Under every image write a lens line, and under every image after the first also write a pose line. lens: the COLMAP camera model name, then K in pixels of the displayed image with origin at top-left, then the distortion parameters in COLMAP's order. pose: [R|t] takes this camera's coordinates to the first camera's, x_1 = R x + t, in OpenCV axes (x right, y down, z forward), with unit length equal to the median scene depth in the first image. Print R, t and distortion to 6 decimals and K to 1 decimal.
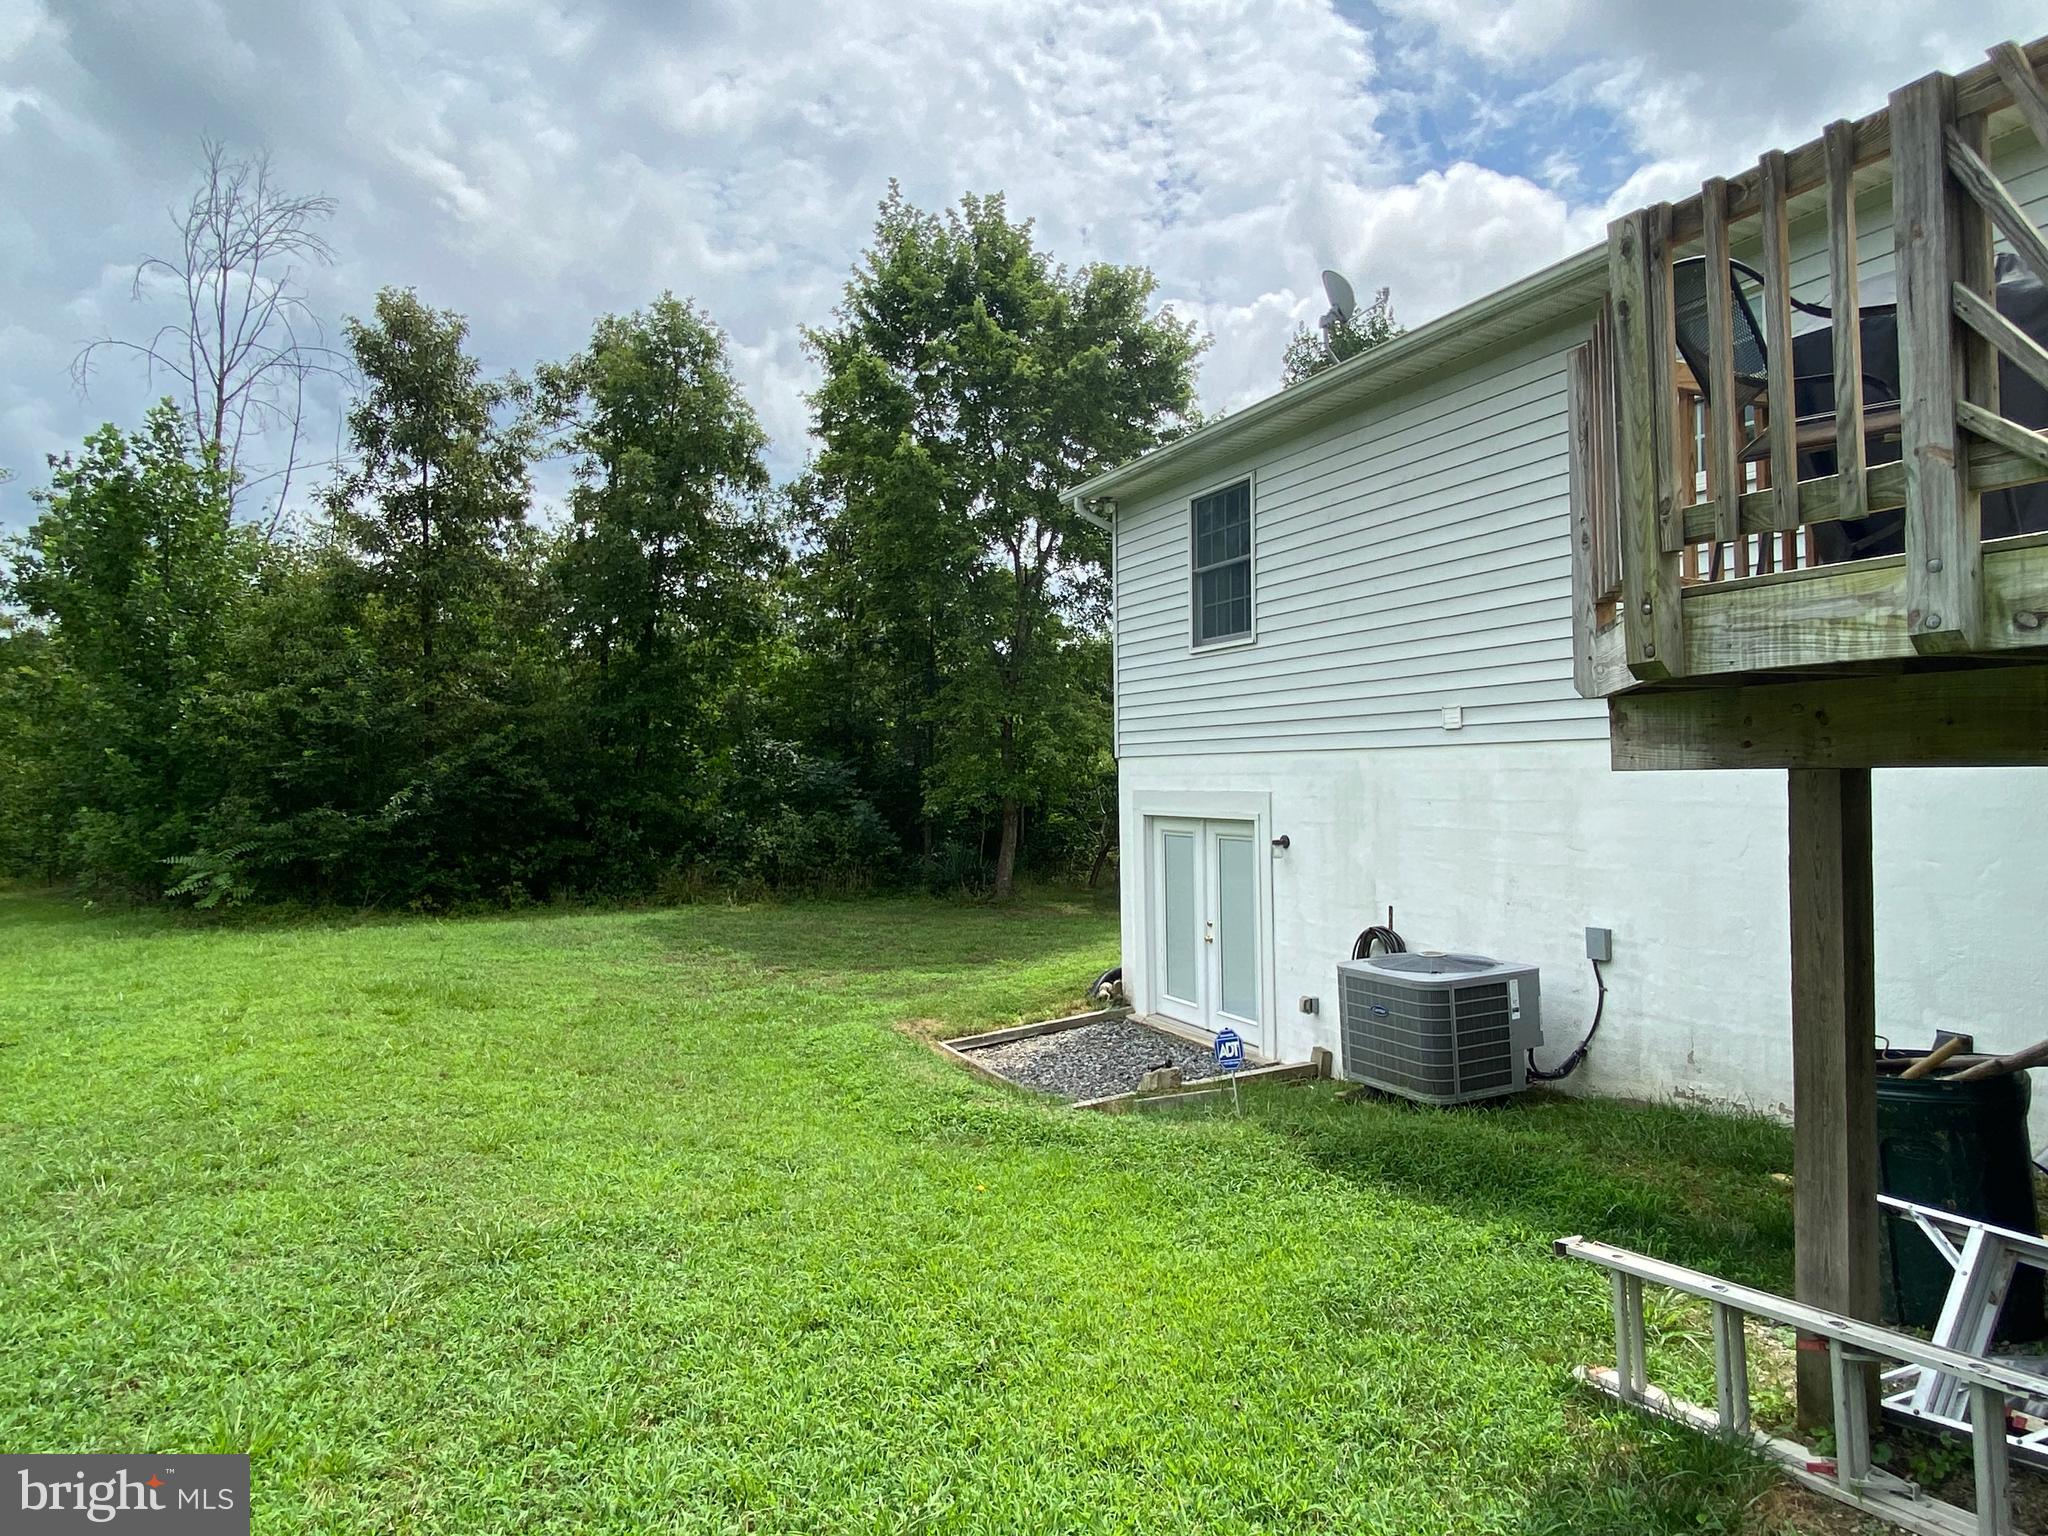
lens RADIAL K [[1164.1, 0, 1023.3], [0, 1164.1, 761.1], [0, 0, 1]] dist [0.000436, 0.000033]
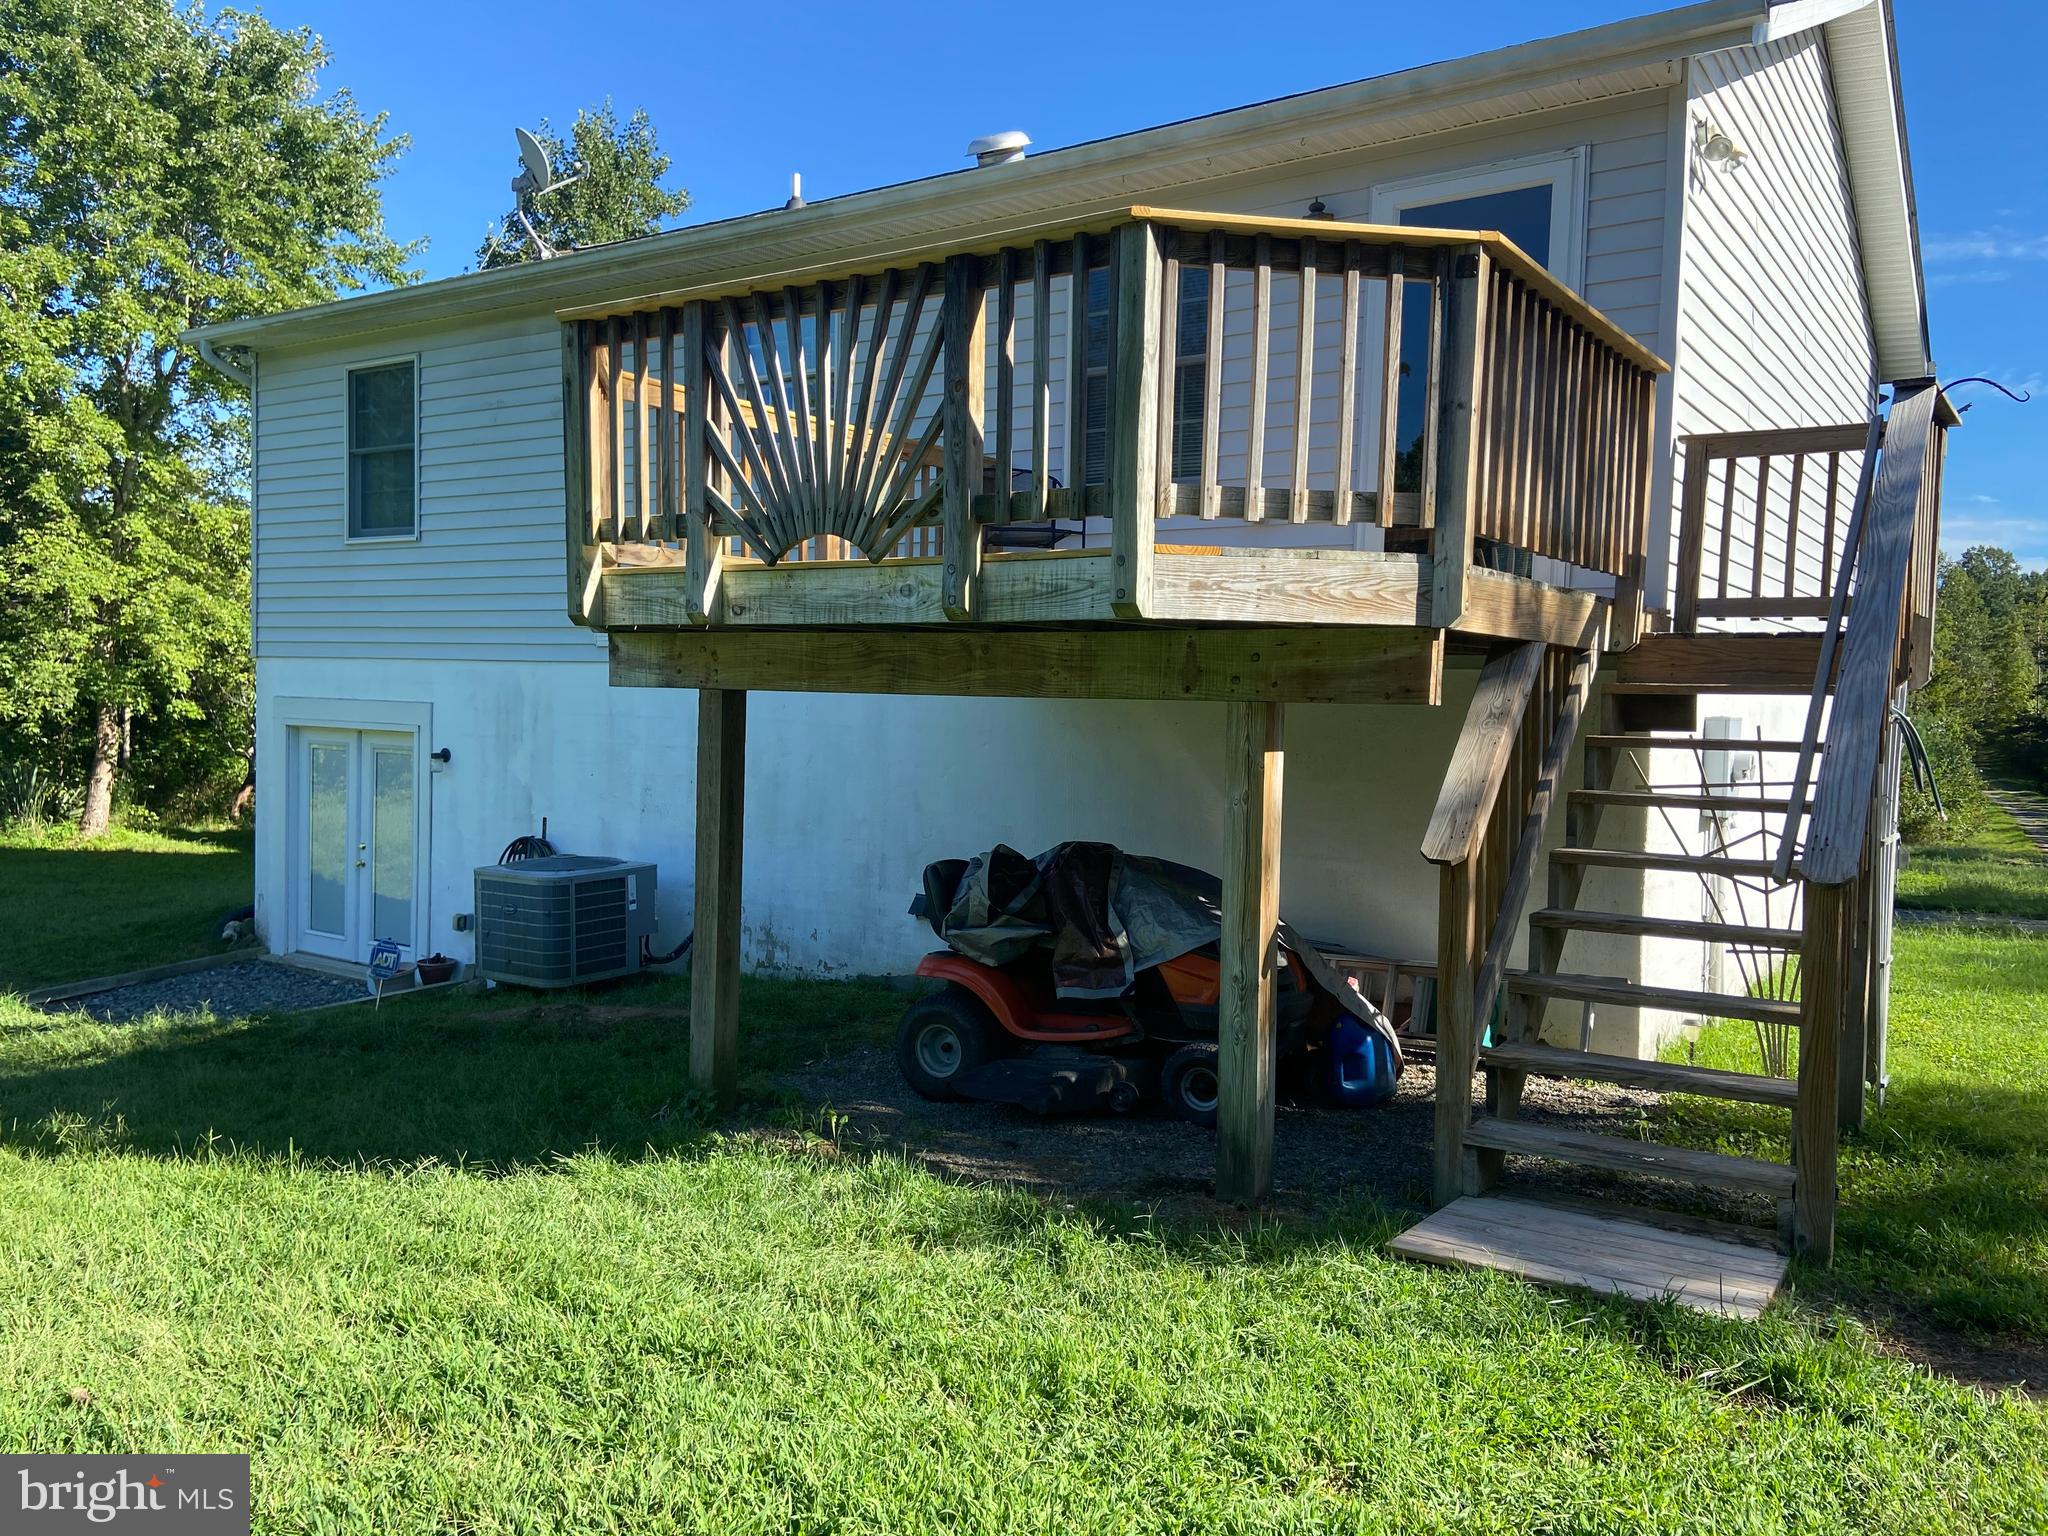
lens RADIAL K [[1524.3, 0, 1008.0], [0, 1524.3, 756.9], [0, 0, 1]] dist [0.122970, -0.154111]
pose [[0.872909, 0.016682, 0.487597, 0.010492], [-0.042869, 0.998172, 0.042596, -0.002212], [-0.485996, -0.058085, 0.872029, -0.299664]]
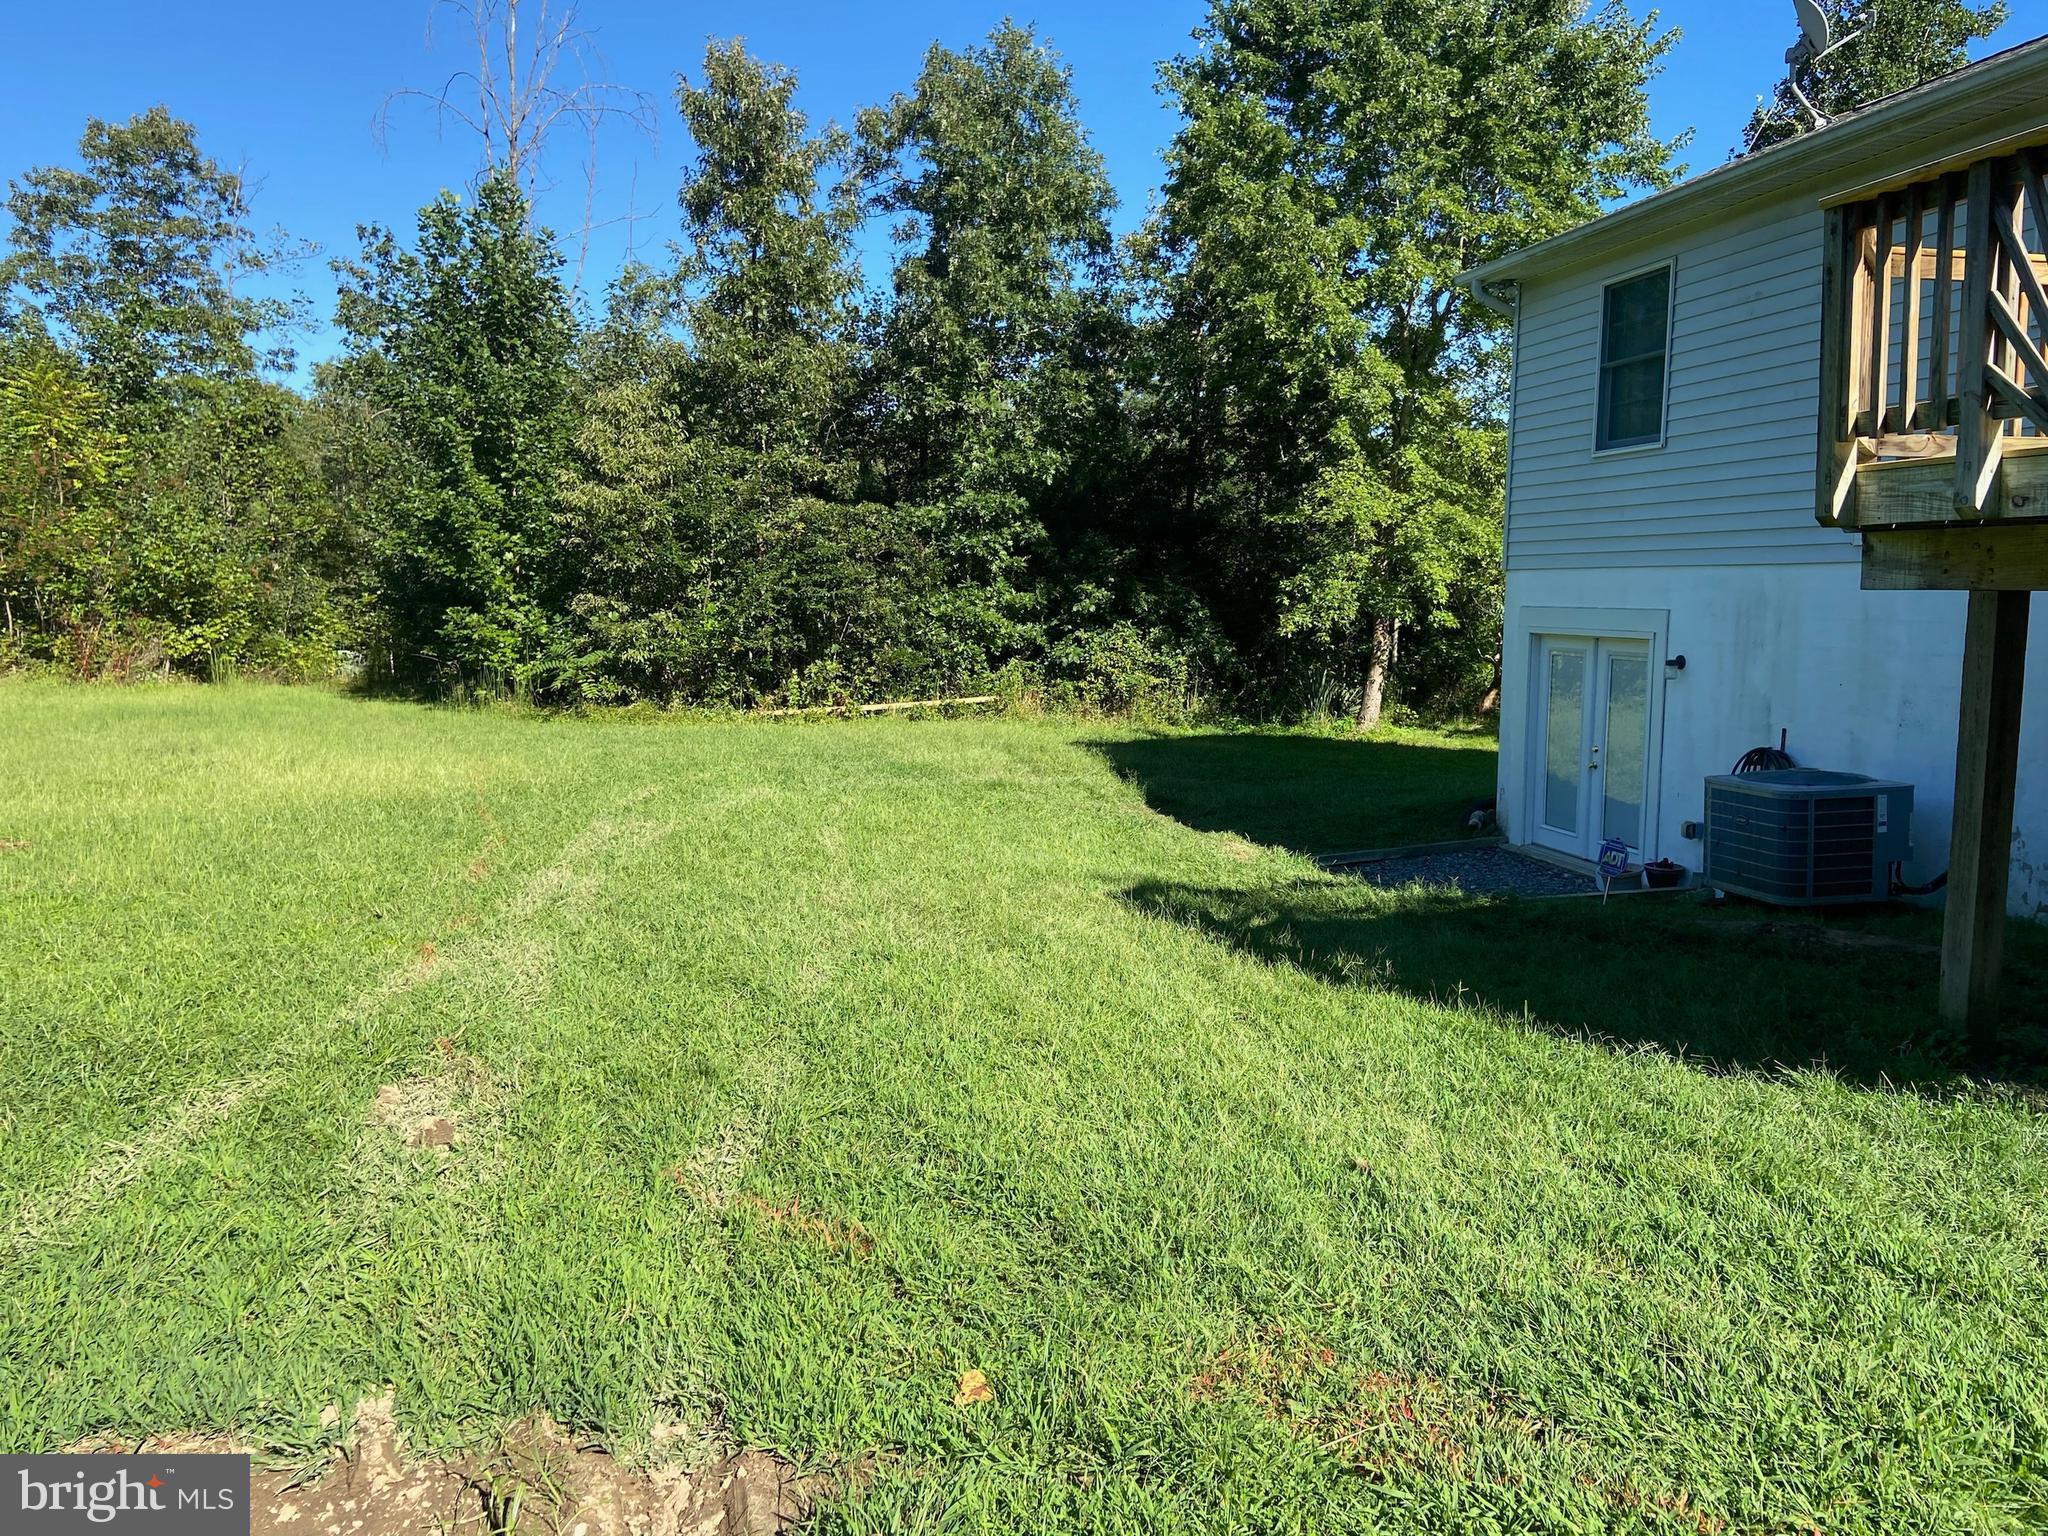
lens RADIAL K [[1524.3, 0, 1008.0], [0, 1524.3, 756.9], [0, 0, 1]] dist [0.122970, -0.154111]
pose [[0.968634, 0.044305, -0.244509, 0.006402], [-0.013850, 0.992073, 0.124896, -0.003956], [0.248104, -0.117592, 0.961570, -0.335794]]
